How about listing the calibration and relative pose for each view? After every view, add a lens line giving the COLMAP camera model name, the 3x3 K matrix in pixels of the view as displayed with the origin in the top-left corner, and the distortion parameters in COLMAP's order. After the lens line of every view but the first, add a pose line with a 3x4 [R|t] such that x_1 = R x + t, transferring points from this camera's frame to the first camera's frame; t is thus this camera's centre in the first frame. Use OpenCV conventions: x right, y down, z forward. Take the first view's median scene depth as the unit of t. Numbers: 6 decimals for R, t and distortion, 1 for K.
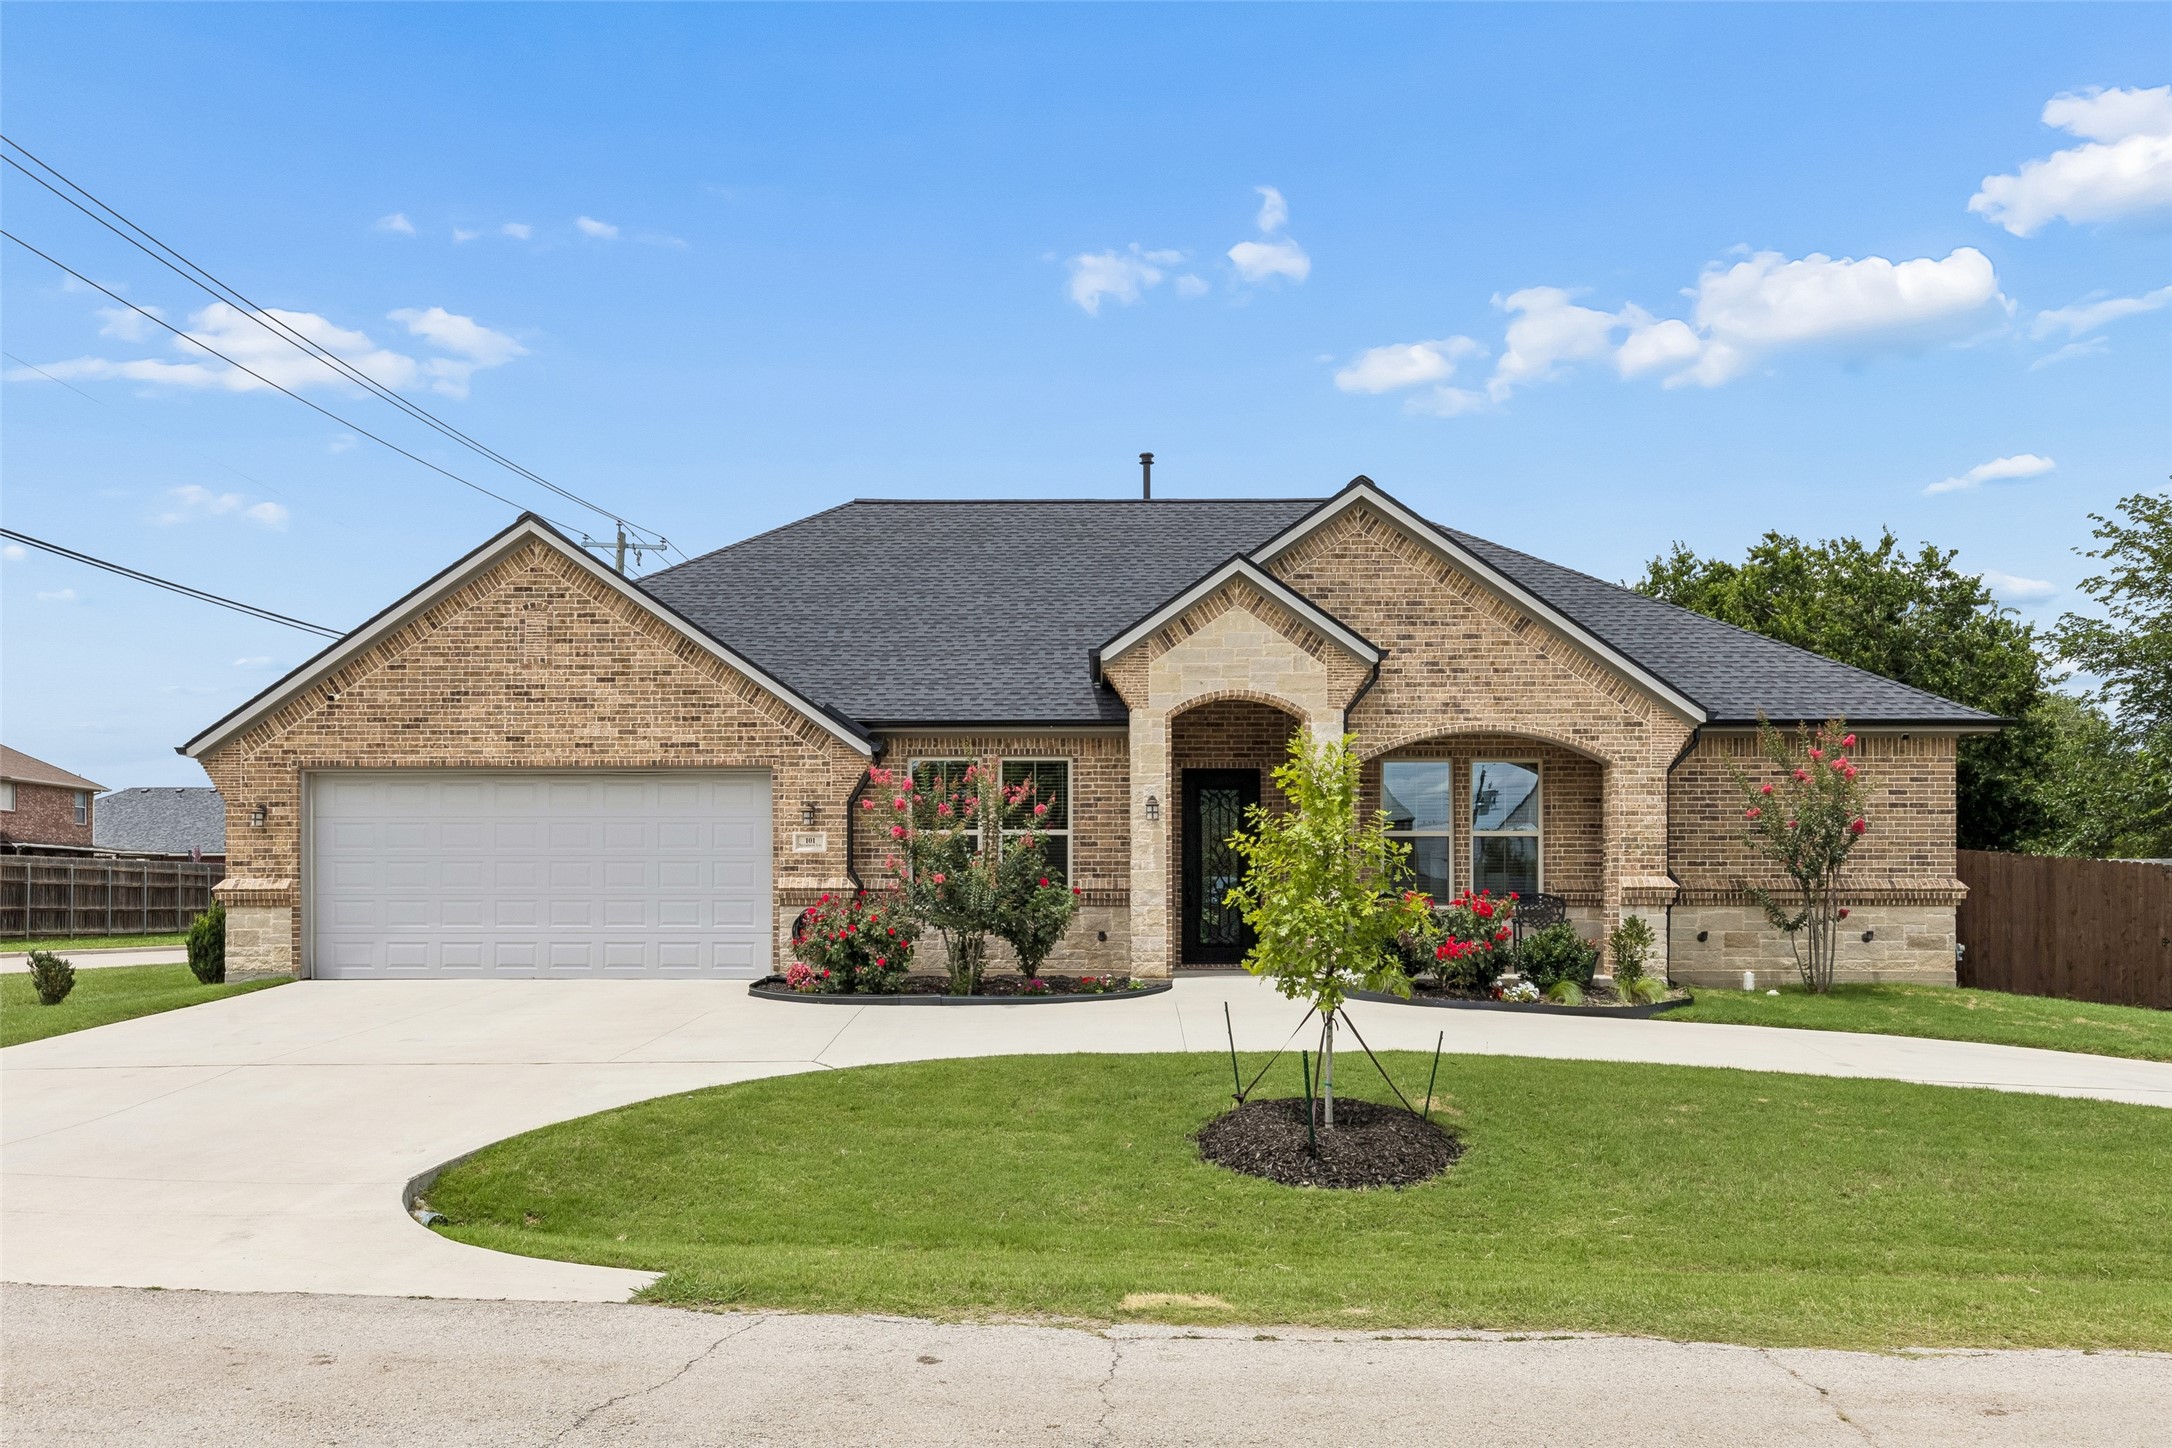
lens RADIAL K [[1522.7, 0, 1086.0], [0, 1522.7, 724.0], [0, 0, 1]] dist [0.026753, 0.000527]
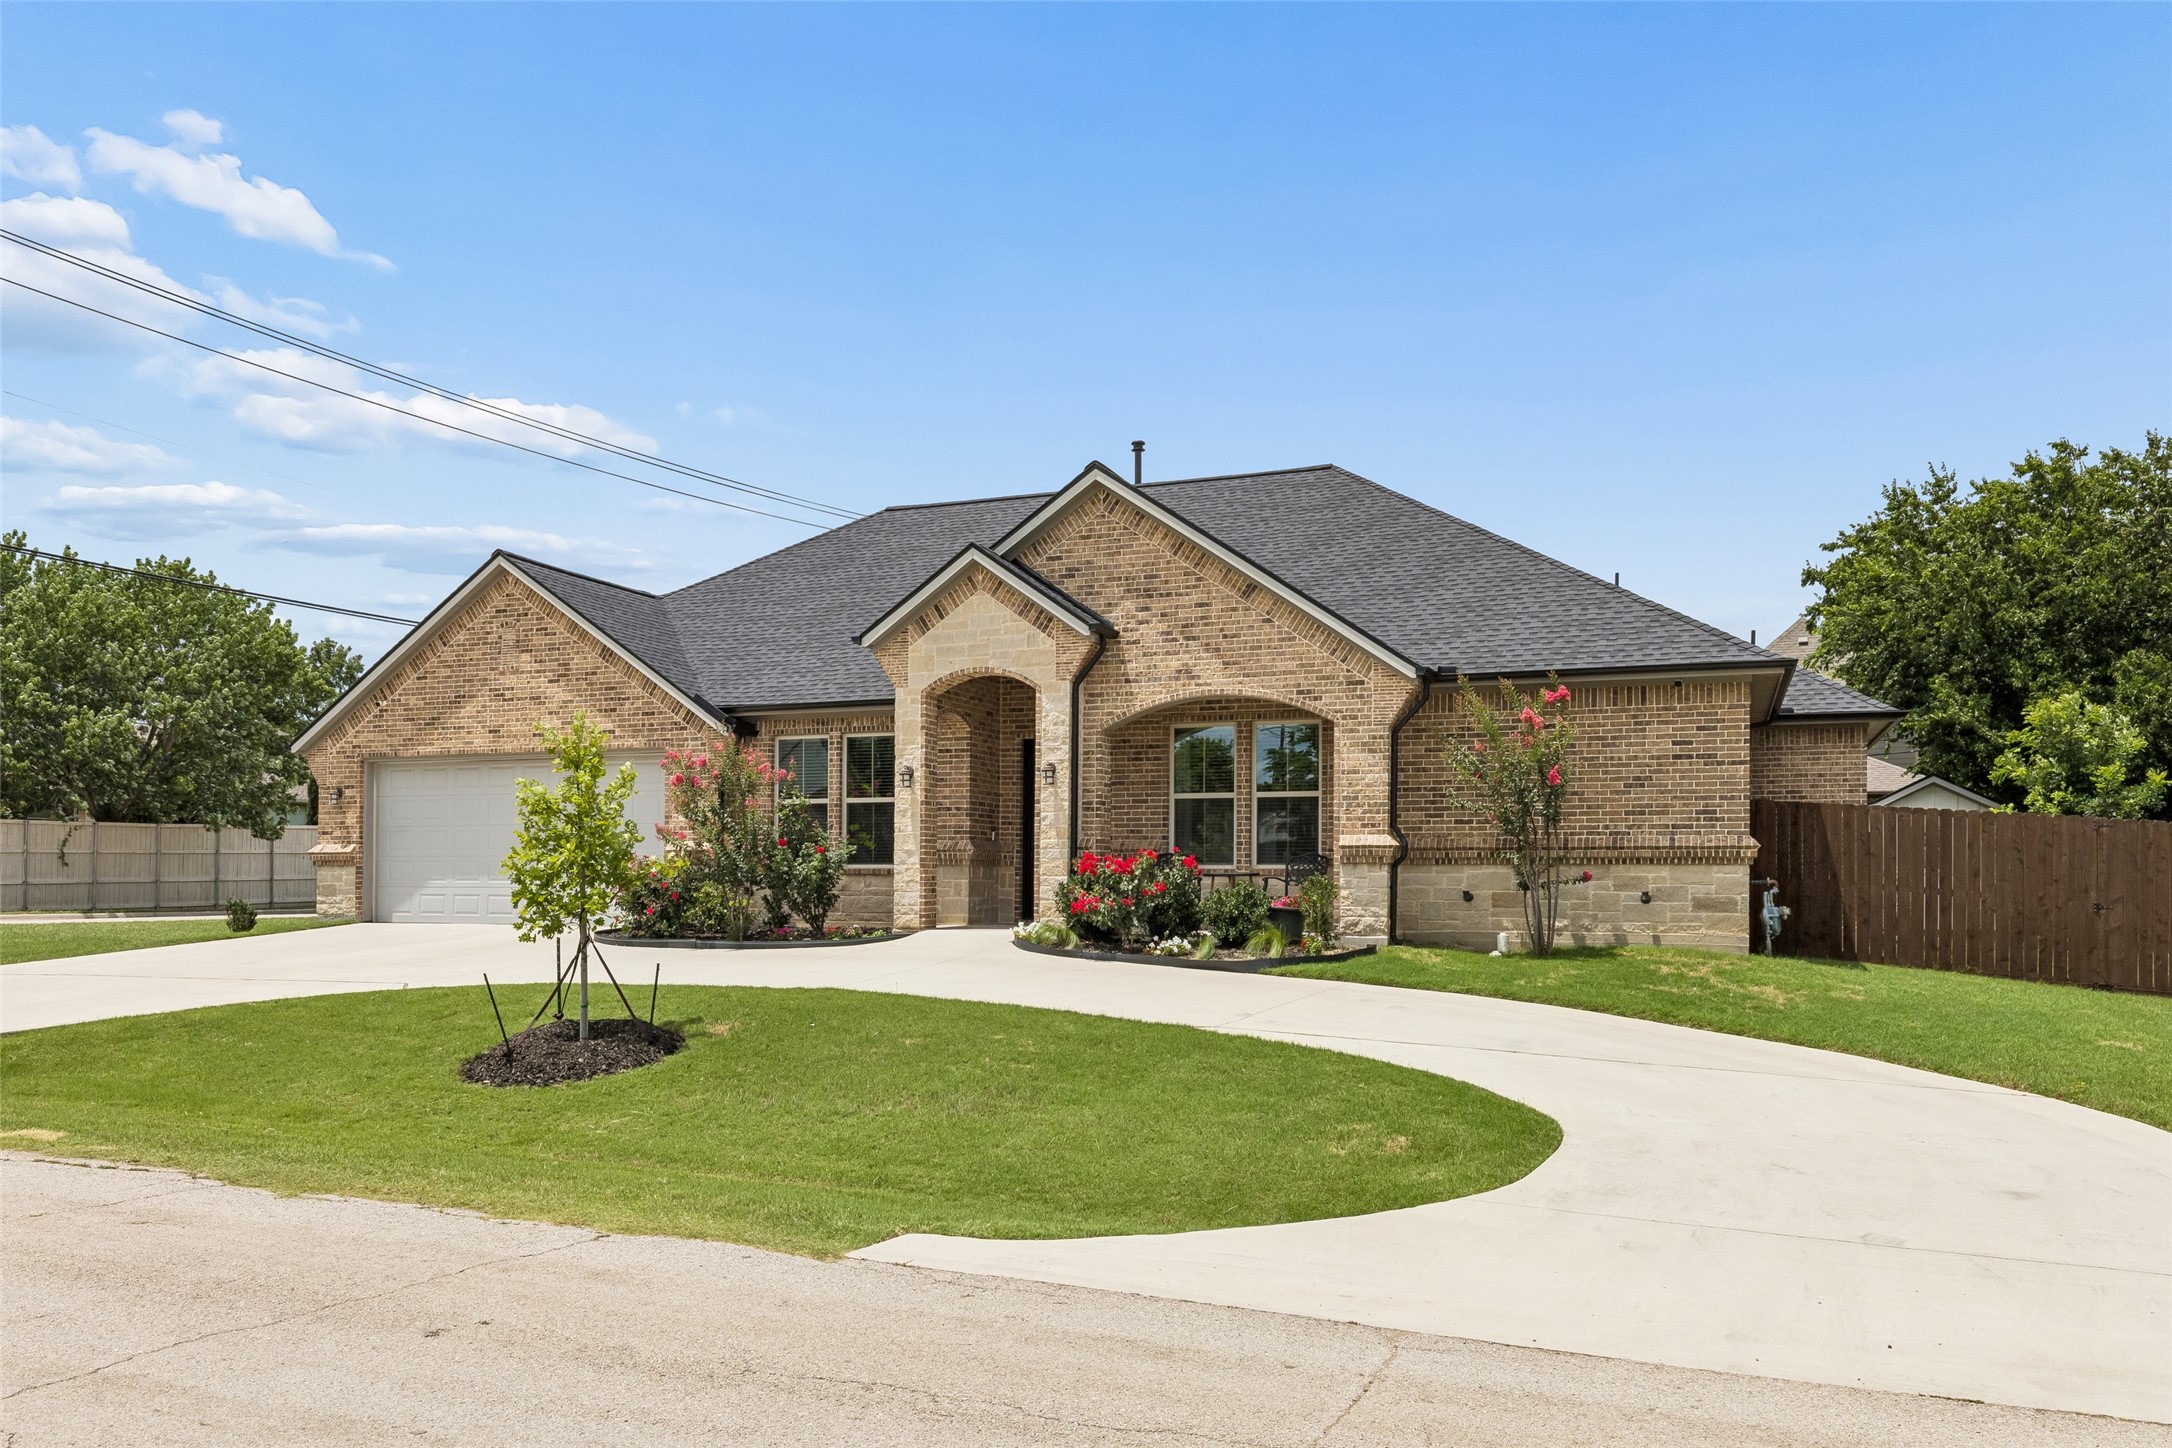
lens RADIAL K [[1480.2, 0, 1086.4], [0, 1480.2, 681.0], [0, 0, 1]] dist [0.032754, 0.001107]
pose [[0.938335, -0.042393, -0.343118, 0.514439], [0.038785, 0.999097, -0.017374, 0.008746], [0.343545, 0.002995, 0.939132, 0.025217]]
